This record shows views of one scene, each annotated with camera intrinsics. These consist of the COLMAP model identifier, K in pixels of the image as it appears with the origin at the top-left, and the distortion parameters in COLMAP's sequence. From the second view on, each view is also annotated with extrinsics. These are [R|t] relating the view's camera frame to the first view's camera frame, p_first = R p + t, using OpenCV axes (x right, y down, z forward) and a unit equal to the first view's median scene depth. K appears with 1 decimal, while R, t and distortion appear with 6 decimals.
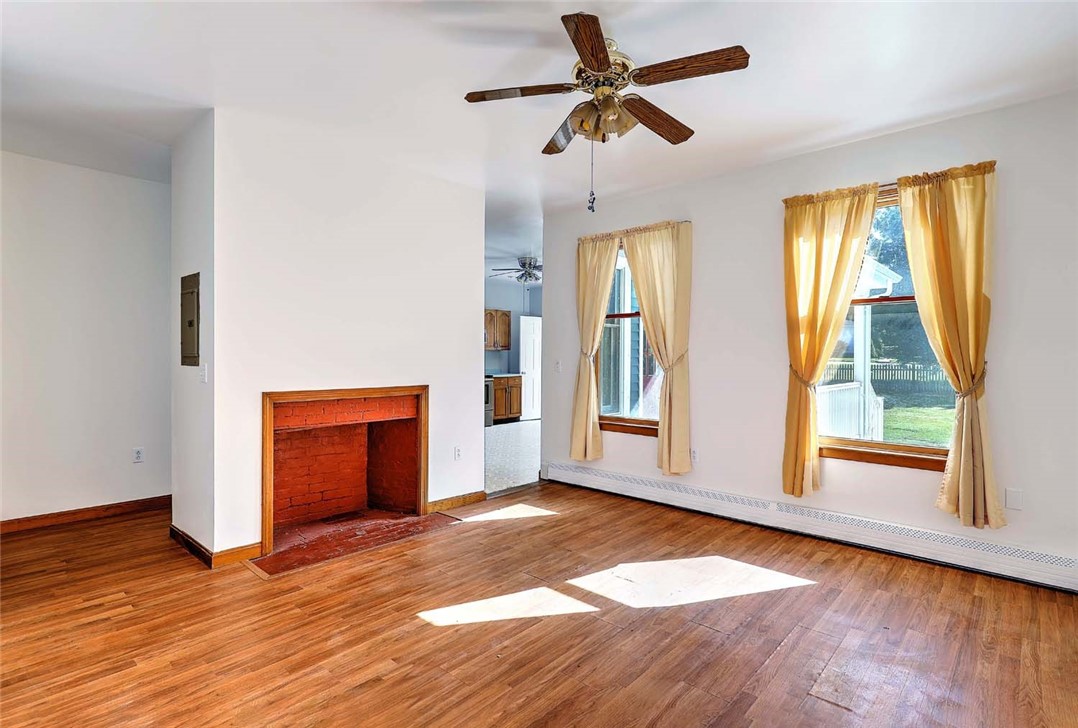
lens RADIAL K [[525.8, 0, 539.0], [0, 525.8, 364.0], [0, 0, 1]] dist [-0.001114, -0.000616]
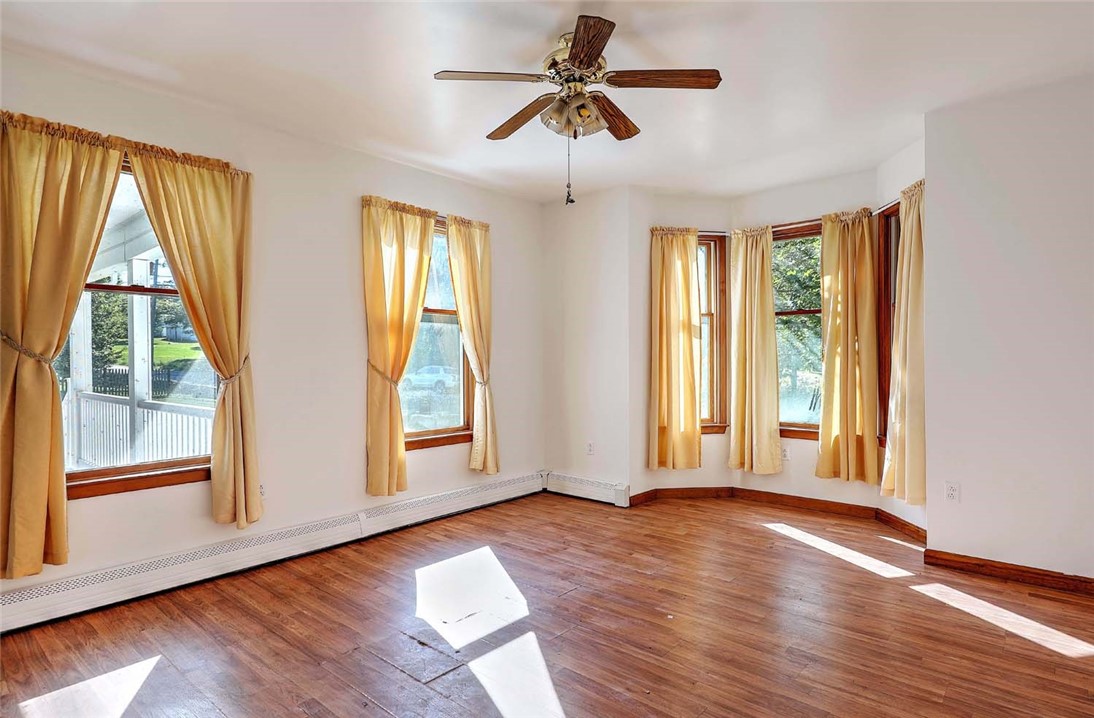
lens RADIAL K [[591.2, 0, 547.0], [0, 591.2, 359.0], [0, 0, 1]] dist [0.001898, -0.000234]
pose [[-0.029965, -0.007076, 0.999526, -0.714427], [0.020720, 0.999756, 0.007699, -0.014100], [-0.999336, 0.020941, -0.029811, 0.793543]]
